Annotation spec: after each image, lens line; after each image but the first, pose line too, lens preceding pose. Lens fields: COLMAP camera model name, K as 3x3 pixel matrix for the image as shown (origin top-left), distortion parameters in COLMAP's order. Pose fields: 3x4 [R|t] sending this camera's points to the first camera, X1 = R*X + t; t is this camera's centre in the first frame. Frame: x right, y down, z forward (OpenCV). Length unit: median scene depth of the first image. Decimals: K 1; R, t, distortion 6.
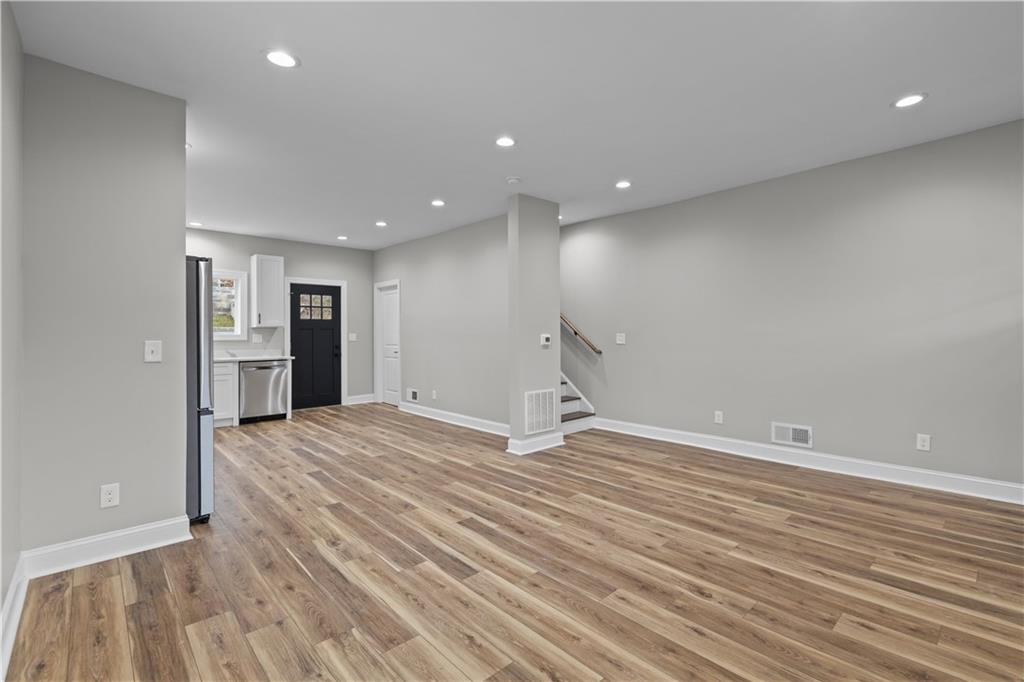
lens RADIAL K [[465.4, 0, 519.5], [0, 465.4, 338.4], [0, 0, 1]] dist [-0.000556, -0.000513]
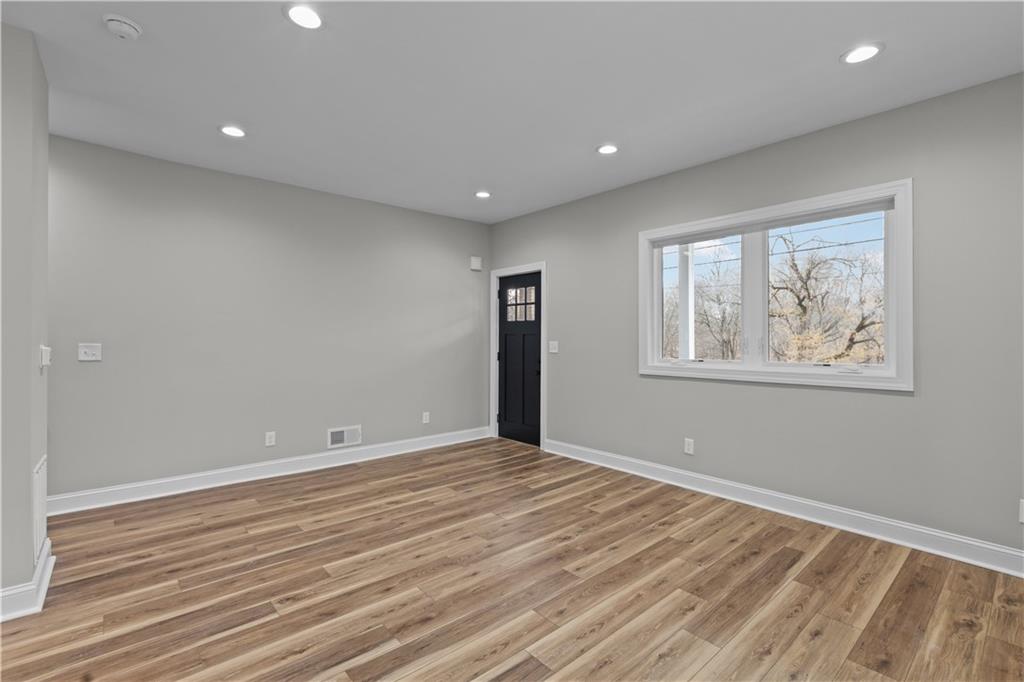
lens RADIAL K [[465.4, 0, 519.5], [0, 465.4, 338.4], [0, 0, 1]] dist [-0.000556, -0.000513]
pose [[0.015568, 0.008895, 0.999839, -0.605615], [0.009988, 0.999909, -0.009052, -0.008694], [-0.999829, 0.010127, 0.015478, 0.709265]]
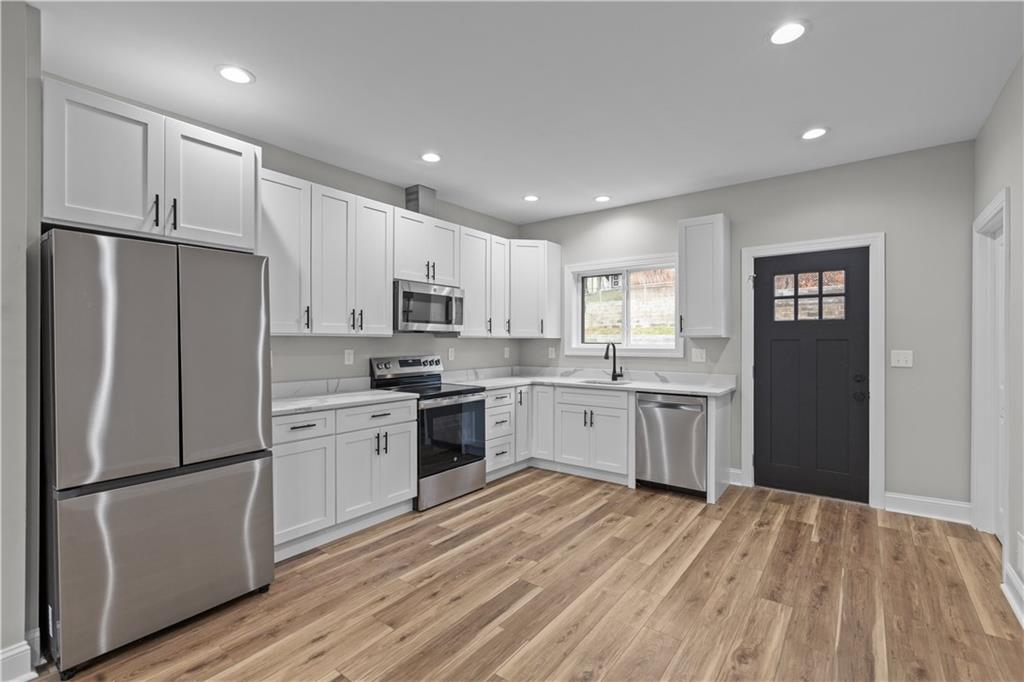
lens RADIAL K [[463.3, 0, 519.9], [0, 463.3, 341.2], [0, 0, 1]] dist [0.004966, -0.000886]
pose [[0.181432, 0.003757, -0.983396, 0.011917], [-0.009323, 0.999954, 0.002100, -0.035776], [0.983359, 0.008787, 0.181459, 1.302501]]
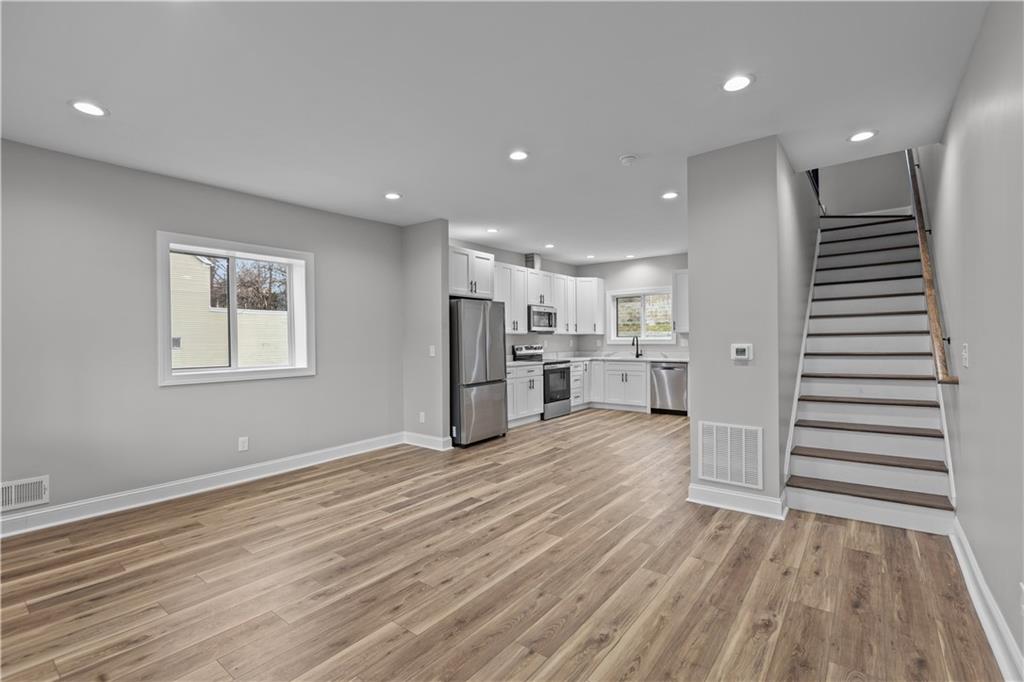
lens RADIAL K [[452.9, 0, 512.0], [0, 452.9, 341.0], [0, 0, 1]] dist [-0.003061, -0.000542]
pose [[0.155214, 0.007649, -0.987851, 0.943781], [-0.001650, 0.999971, 0.007484, -0.024541], [0.987880, 0.000469, 0.155222, 0.816033]]
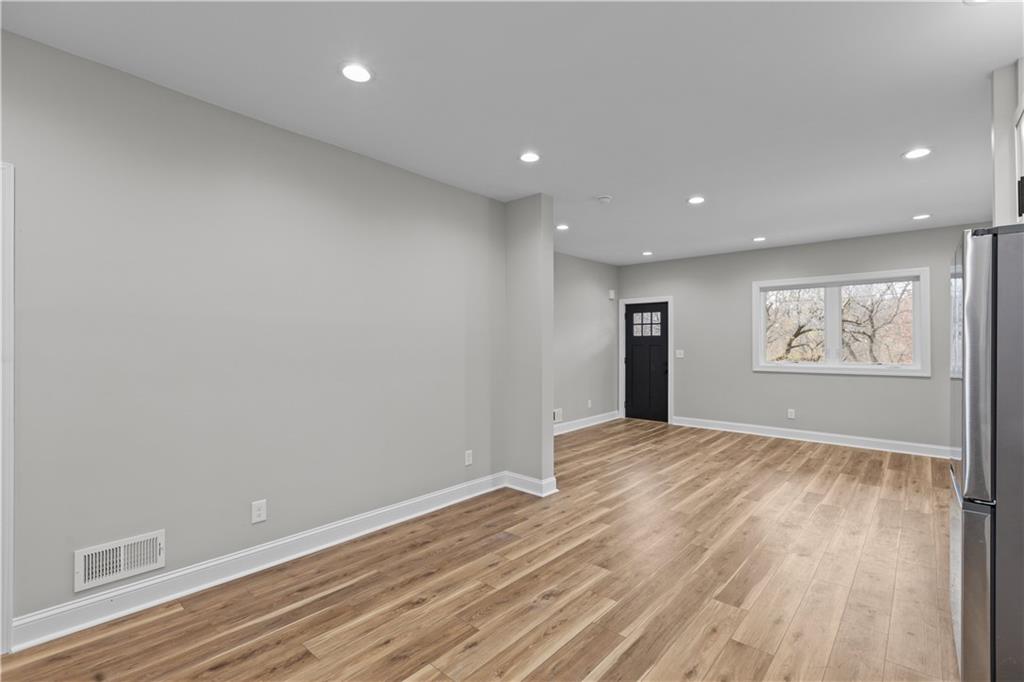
lens RADIAL K [[463.3, 0, 519.9], [0, 463.3, 341.2], [0, 0, 1]] dist [0.004966, -0.000886]
pose [[-0.109690, 0.012734, 0.993884, -1.196416], [0.014081, 0.999838, -0.011256, -0.038329], [-0.993866, 0.012760, -0.109851, 1.589610]]
